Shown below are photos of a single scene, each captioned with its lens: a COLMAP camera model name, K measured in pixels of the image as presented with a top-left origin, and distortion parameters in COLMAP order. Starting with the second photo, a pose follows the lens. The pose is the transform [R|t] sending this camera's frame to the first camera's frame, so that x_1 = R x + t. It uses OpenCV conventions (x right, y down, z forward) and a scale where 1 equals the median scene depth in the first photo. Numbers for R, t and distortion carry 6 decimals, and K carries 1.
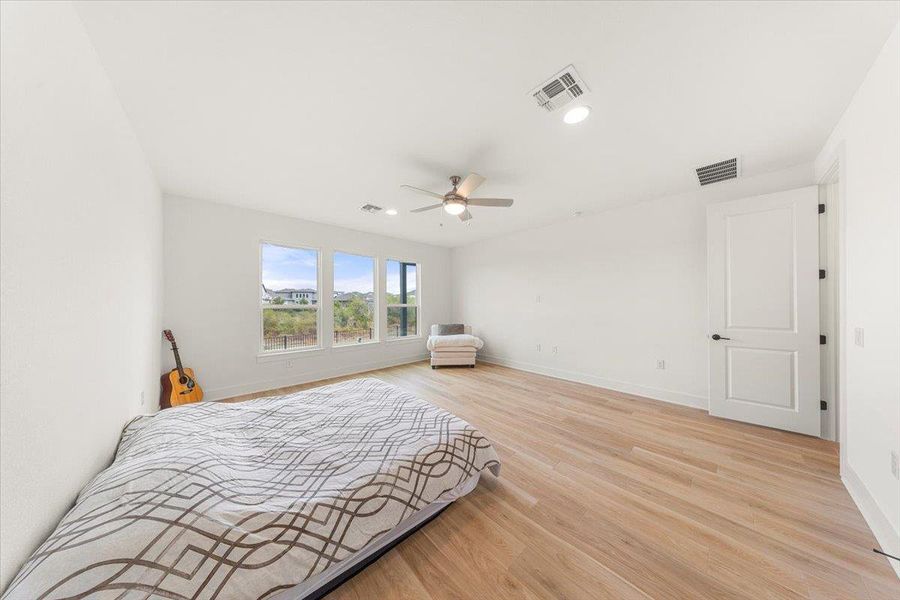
lens RADIAL K [[258.7, 0, 450.1], [0, 258.7, 303.8], [0, 0, 1]] dist [0.000492, -0.000006]
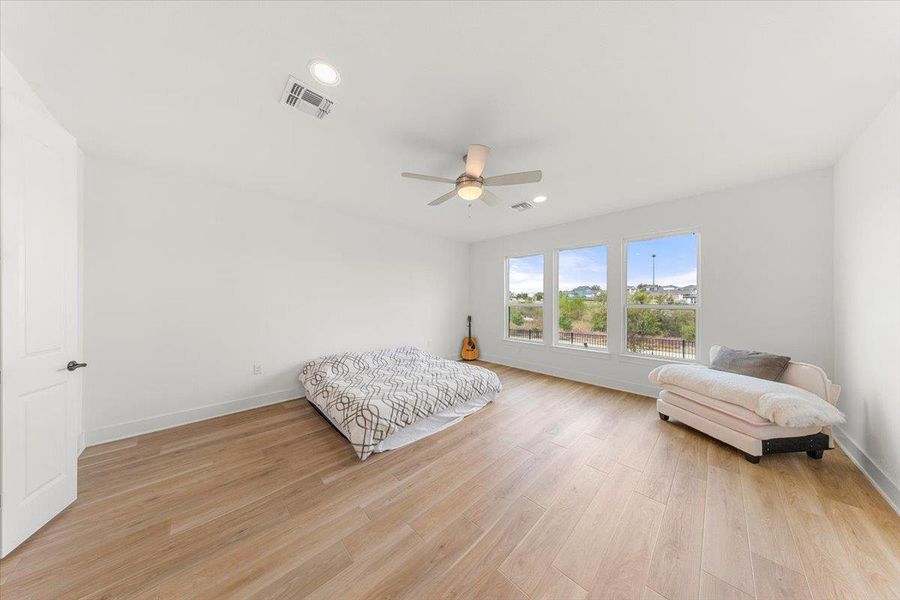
lens RADIAL K [[258.7, 0, 450.1], [0, 258.7, 303.8], [0, 0, 1]] dist [0.000492, -0.000006]
pose [[0.024945, 0.015521, -0.999568, 0.748641], [-0.008230, 0.999849, 0.015320, -0.012199], [0.999655, 0.007844, 0.025068, 0.780136]]
